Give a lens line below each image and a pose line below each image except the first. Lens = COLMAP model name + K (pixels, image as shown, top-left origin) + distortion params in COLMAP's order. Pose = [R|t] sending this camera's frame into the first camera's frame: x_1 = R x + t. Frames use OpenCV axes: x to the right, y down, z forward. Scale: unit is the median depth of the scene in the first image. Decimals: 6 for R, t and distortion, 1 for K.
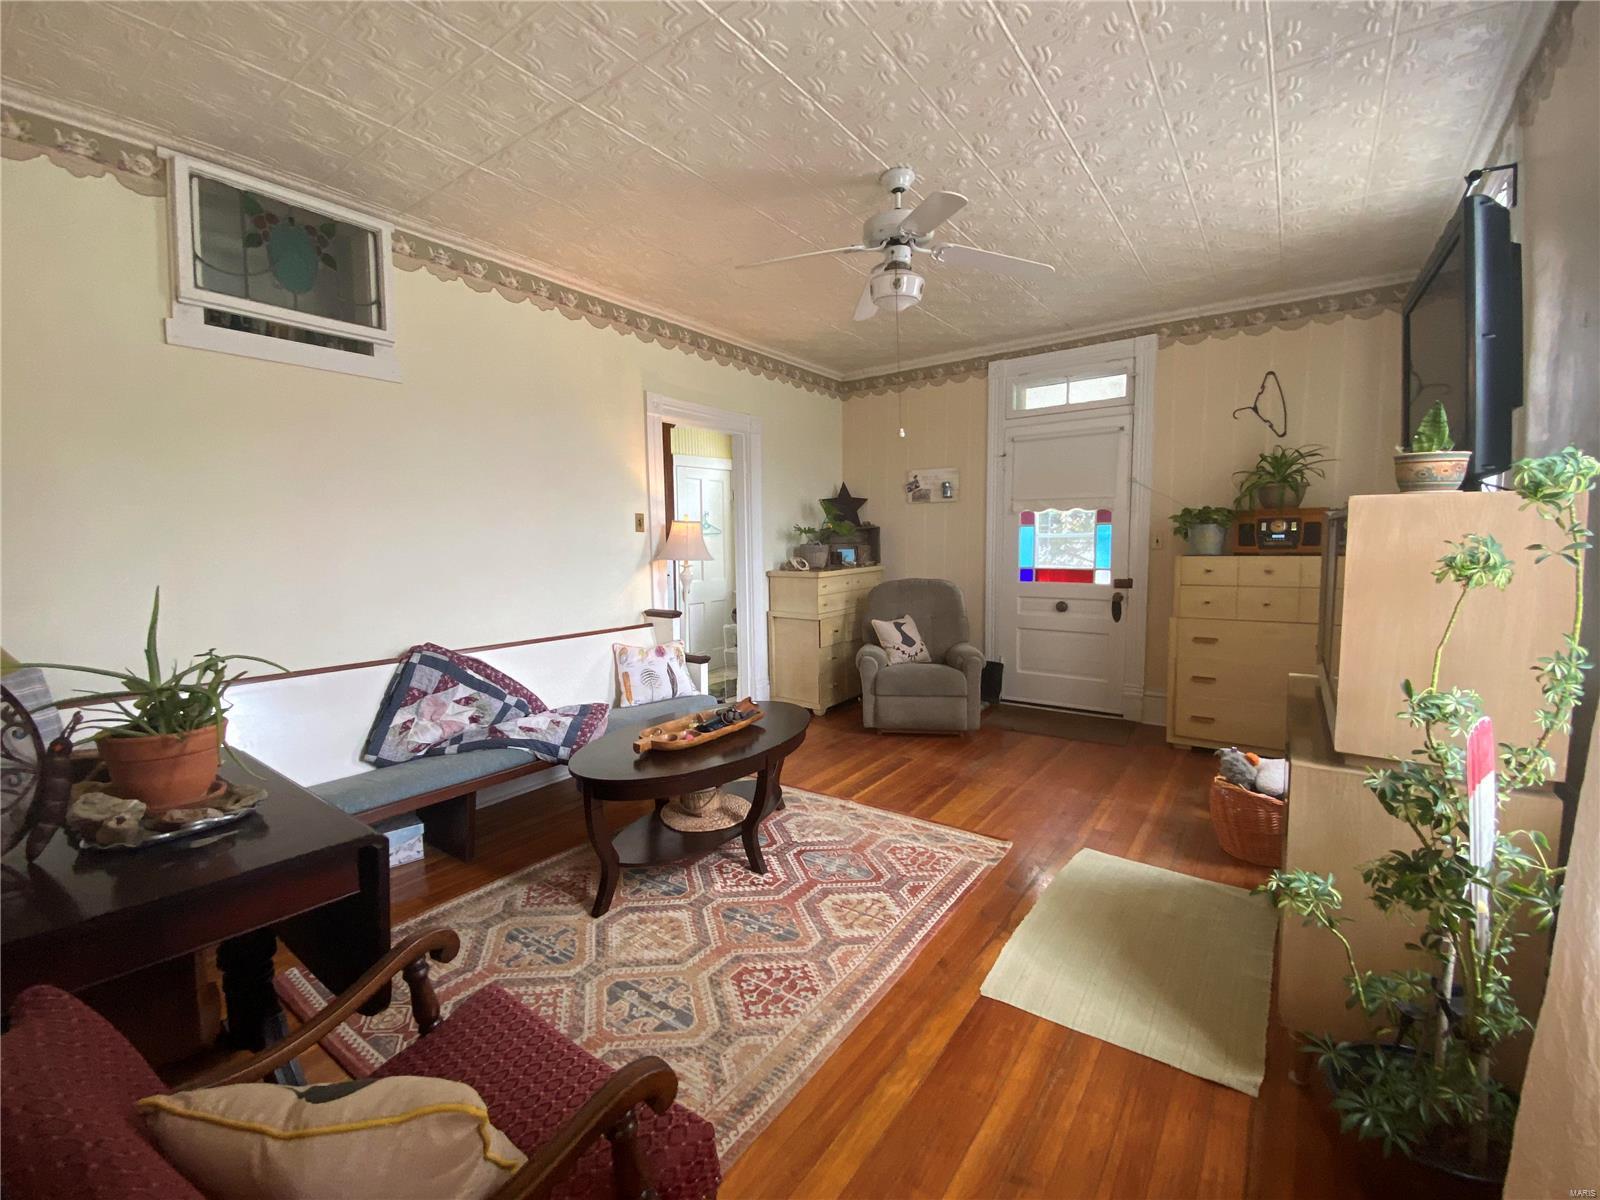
lens RADIAL K [[685.4, 0, 792.0], [0, 685.4, 599.8], [0, 0, 1]] dist [0.019540, -0.001782]
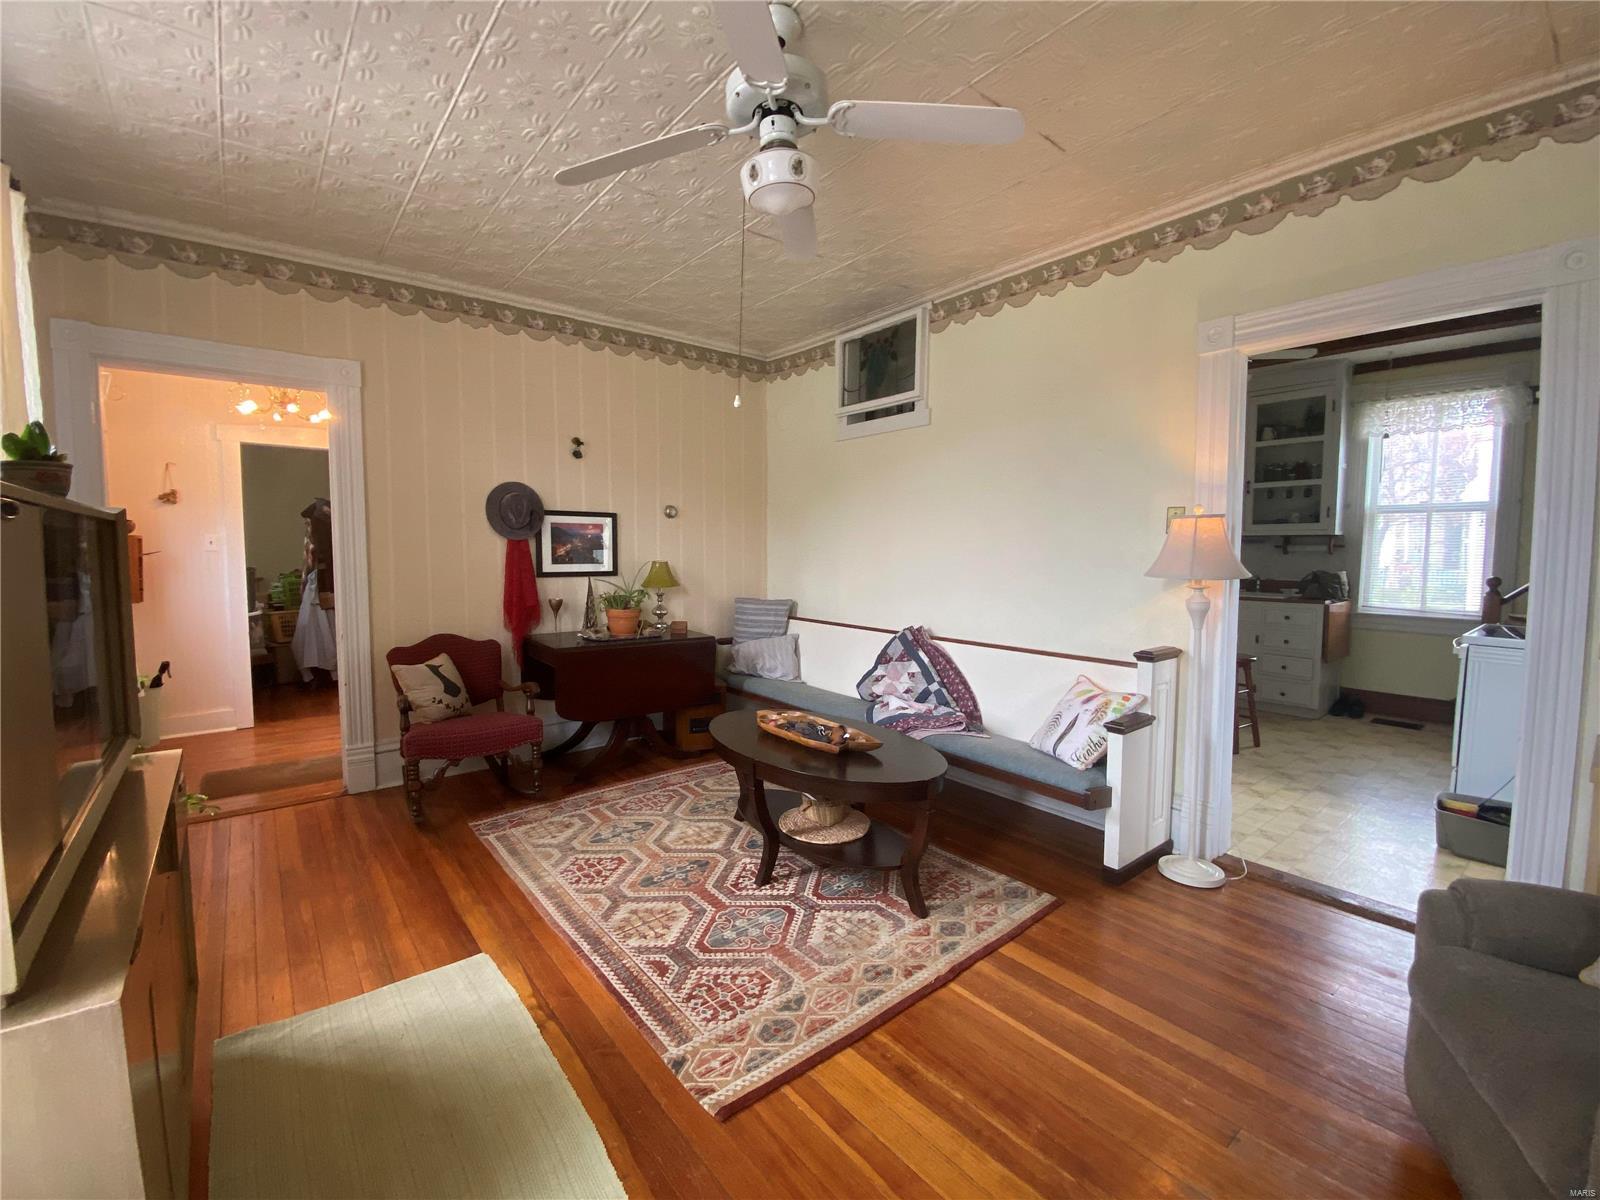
lens RADIAL K [[685.4, 0, 792.7], [0, 685.4, 596.1], [0, 0, 1]] dist [0.019540, -0.001782]
pose [[-0.266178, 0.091982, -0.959525, 0.896022], [-0.079337, 0.989969, 0.116909, -0.144189], [0.960653, 0.107244, -0.256210, 1.302271]]
